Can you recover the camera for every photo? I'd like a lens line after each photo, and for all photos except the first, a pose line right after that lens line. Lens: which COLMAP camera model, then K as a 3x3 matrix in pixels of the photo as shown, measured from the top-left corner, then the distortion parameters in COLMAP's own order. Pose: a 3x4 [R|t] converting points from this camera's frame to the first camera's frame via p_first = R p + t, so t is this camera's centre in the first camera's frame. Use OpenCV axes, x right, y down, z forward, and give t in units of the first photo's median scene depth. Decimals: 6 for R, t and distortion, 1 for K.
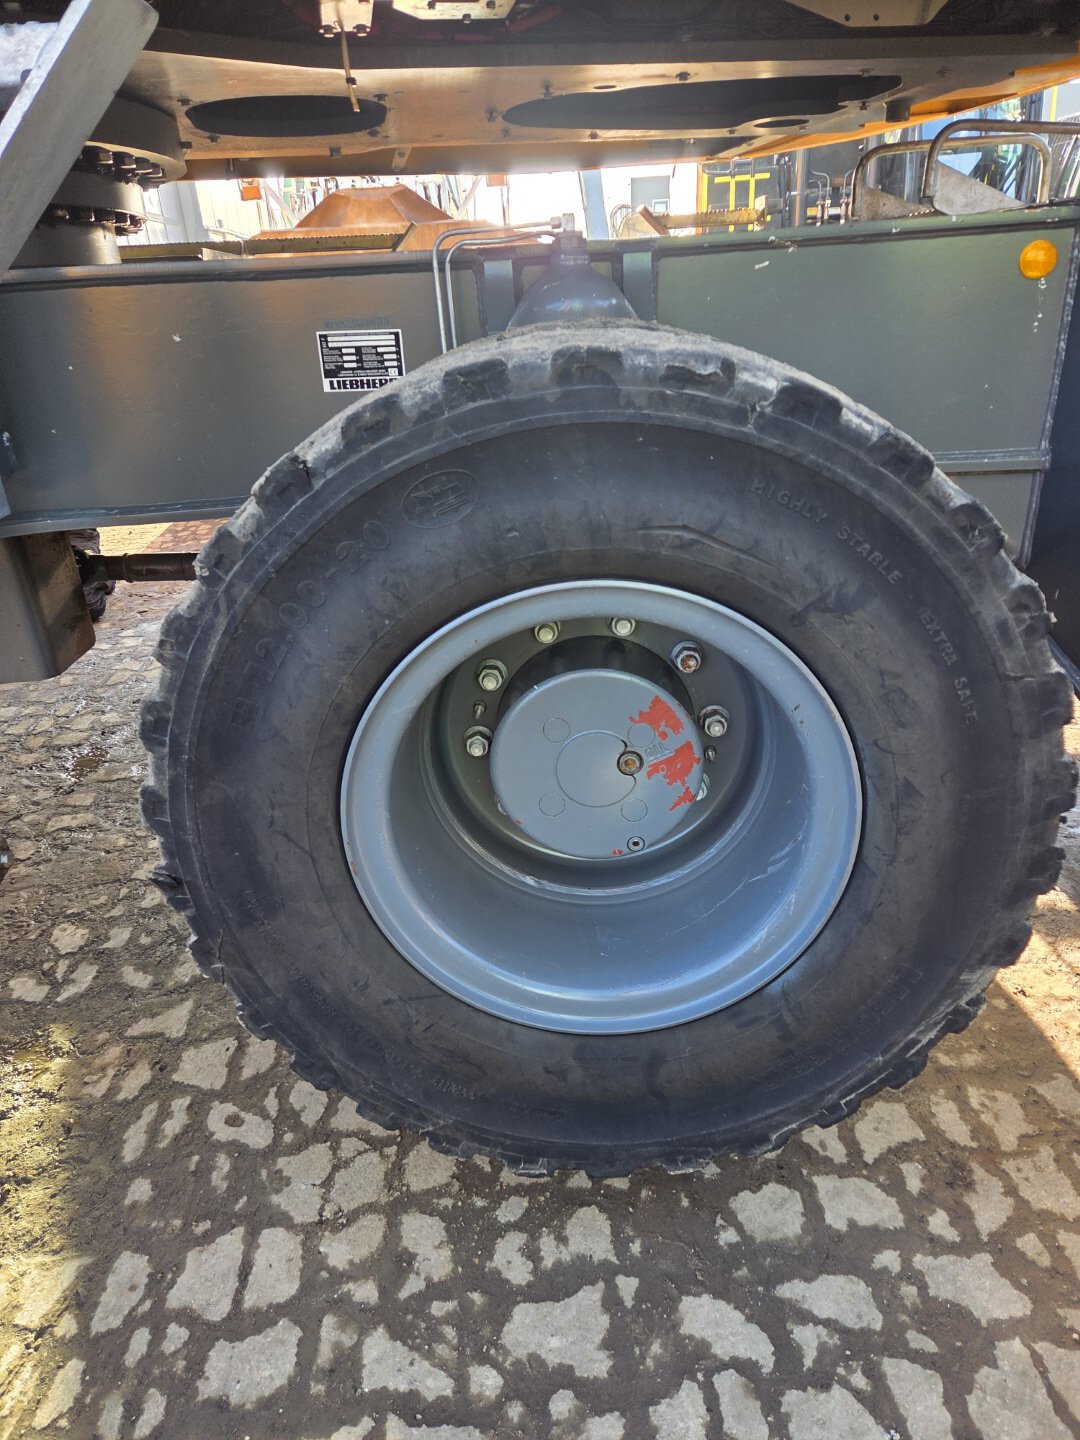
lens RADIAL K [[949.1, 0, 535.4], [0, 949.1, 724.6], [0, 0, 1]] dist [0.076223, -0.056678]
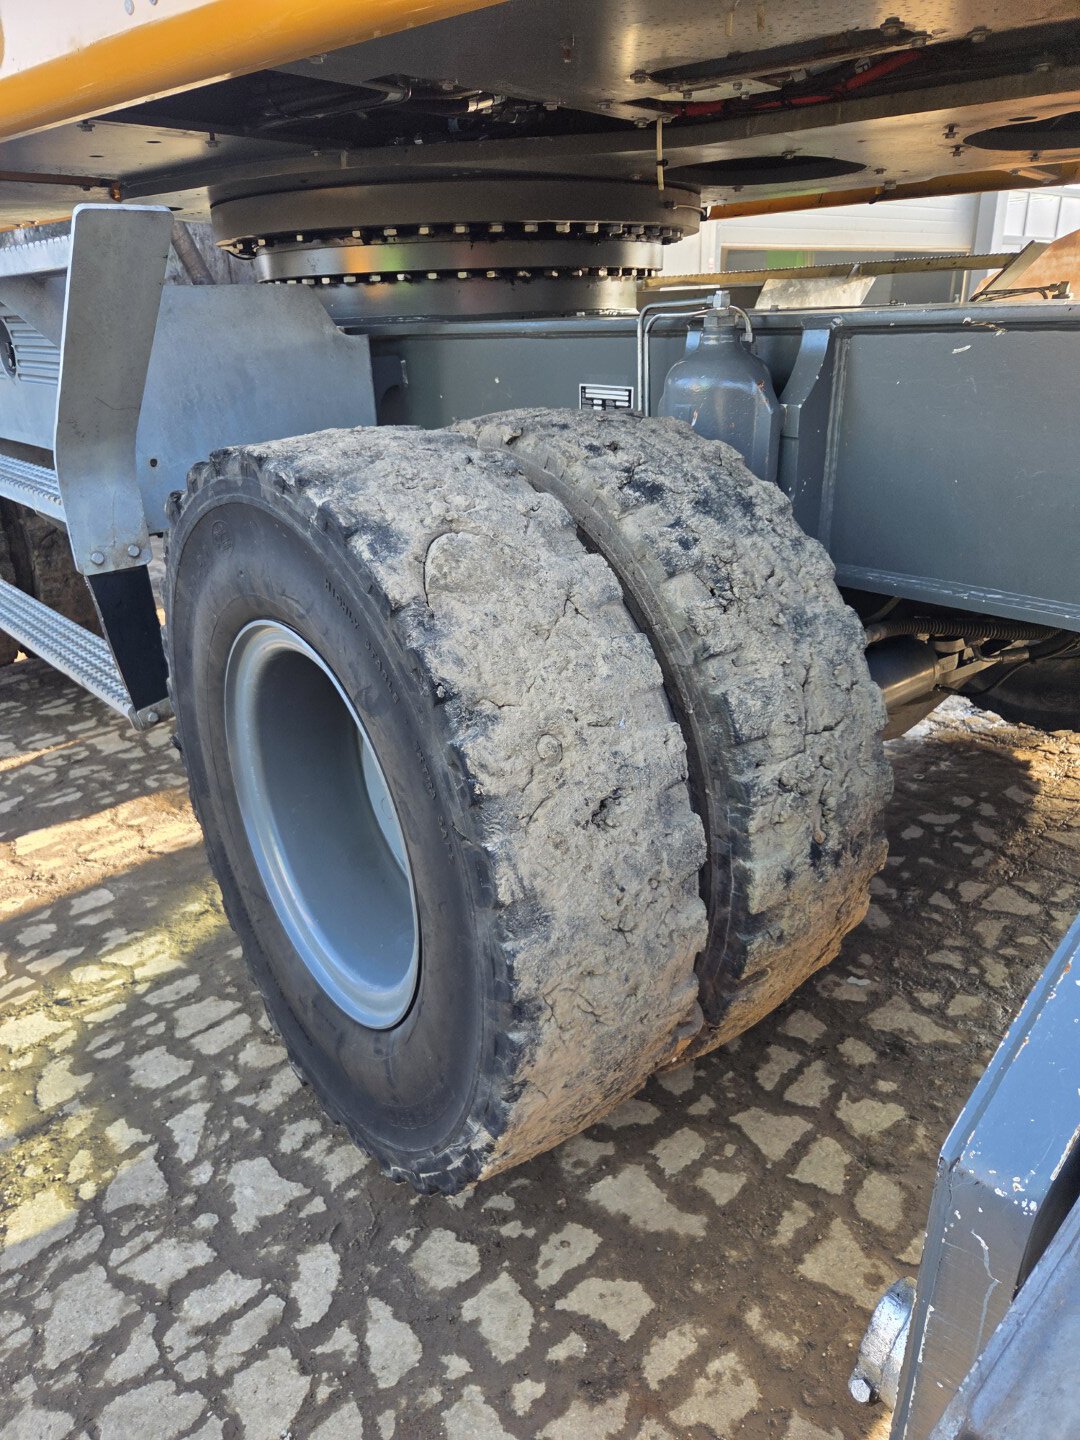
lens RADIAL K [[948.4, 0, 540.0], [0, 948.4, 732.7], [0, 0, 1]] dist [0.061538, -0.051394]
pose [[0.636976, 0.339163, -0.692264, 0.897965], [-0.325181, 0.932424, 0.157615, -0.243813], [0.698941, 0.124714, 0.704221, 0.284372]]
